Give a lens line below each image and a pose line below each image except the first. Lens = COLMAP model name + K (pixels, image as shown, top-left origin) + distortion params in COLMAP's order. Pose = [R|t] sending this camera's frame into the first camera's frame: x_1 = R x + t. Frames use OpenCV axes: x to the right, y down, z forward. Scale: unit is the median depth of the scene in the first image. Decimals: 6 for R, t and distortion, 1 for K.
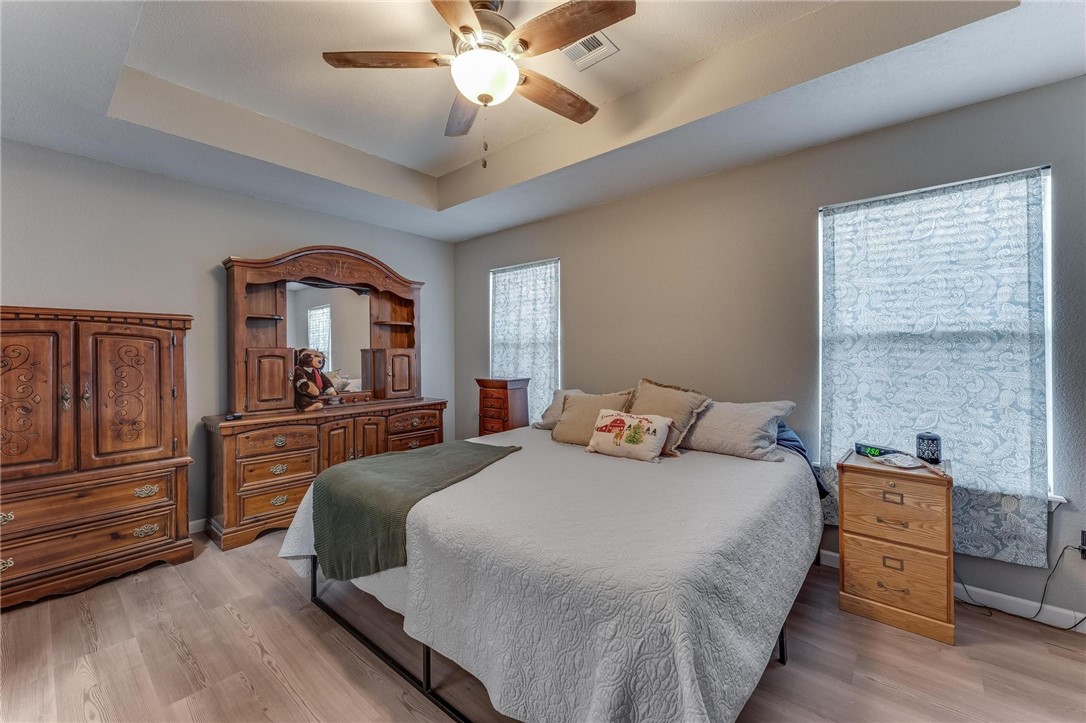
lens RADIAL K [[437.3, 0, 543.1], [0, 437.3, 351.3], [0, 0, 1]] dist [-0.000908, -0.000063]
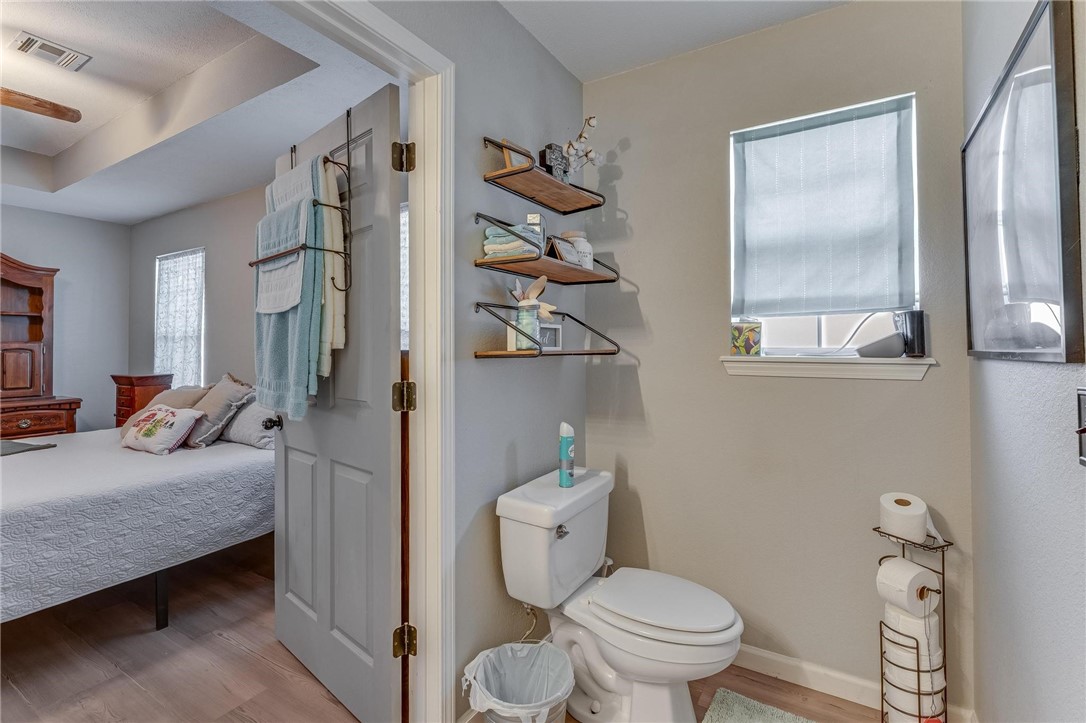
lens RADIAL K [[499.8, 0, 543.0], [0, 499.8, 339.2], [0, 0, 1]] dist [0.001587, 0.000197]
pose [[0.988221, 0.002036, 0.153022, 0.581219], [-0.000529, 0.999951, -0.009887, -0.002727], [-0.153034, 0.009690, 0.988173, -0.178847]]
